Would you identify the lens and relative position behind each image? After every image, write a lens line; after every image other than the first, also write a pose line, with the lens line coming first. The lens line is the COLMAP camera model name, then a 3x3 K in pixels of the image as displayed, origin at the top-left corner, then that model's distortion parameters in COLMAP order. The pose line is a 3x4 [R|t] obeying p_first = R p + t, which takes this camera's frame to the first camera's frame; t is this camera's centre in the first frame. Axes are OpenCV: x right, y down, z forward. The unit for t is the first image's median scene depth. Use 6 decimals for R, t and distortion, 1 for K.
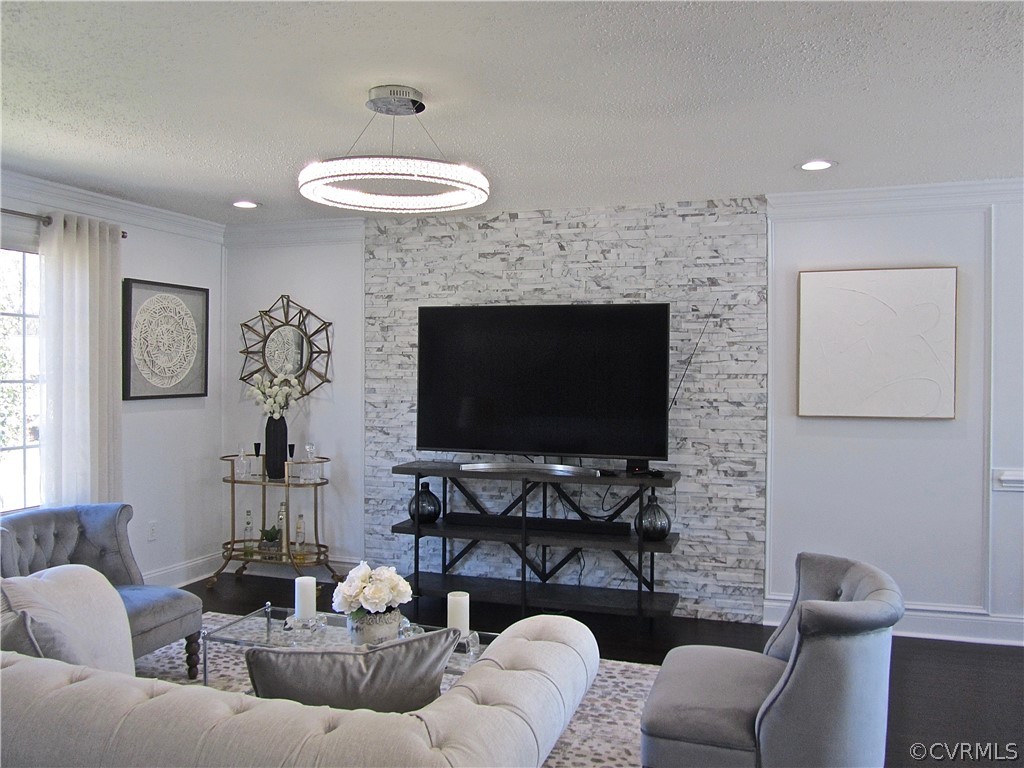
lens RADIAL K [[902.5, 0, 512.0], [0, 902.5, 384.0], [0, 0, 1]] dist [-0.034254, 0.004035]
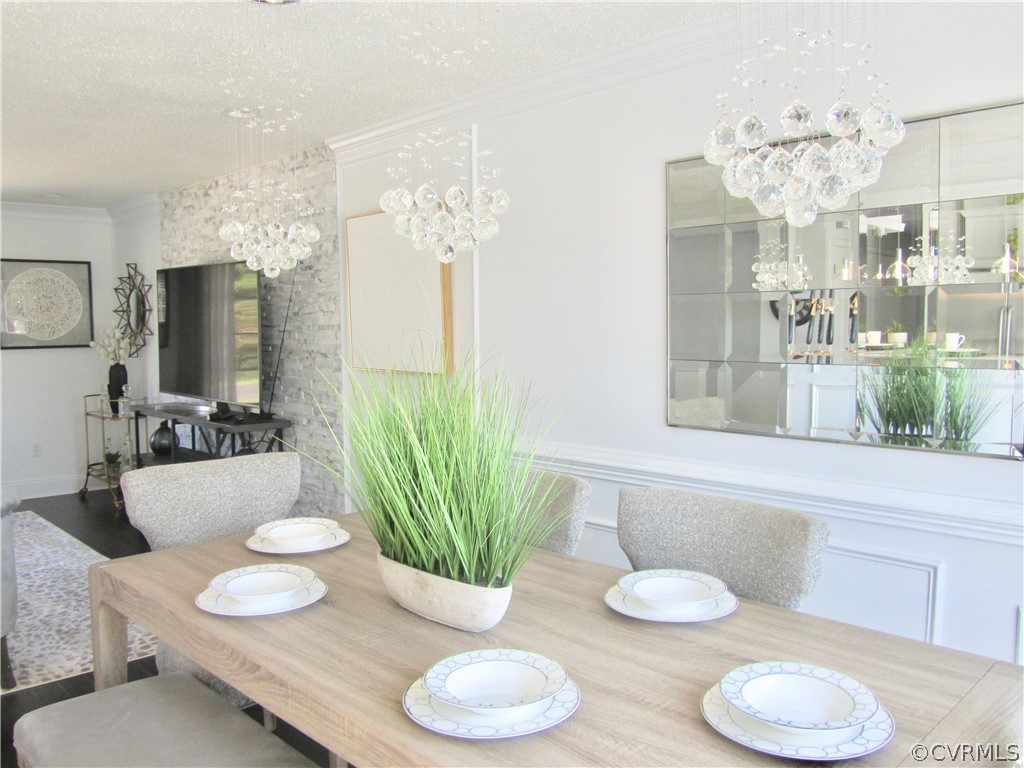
lens RADIAL K [[902.5, 0, 512.0], [0, 902.5, 384.0], [0, 0, 1]] dist [-0.034254, 0.004035]
pose [[0.862426, 0.023204, -0.505651, 0.920952], [0.004730, 0.998536, 0.053889, 0.001007], [0.506161, -0.048866, 0.861053, 0.240604]]
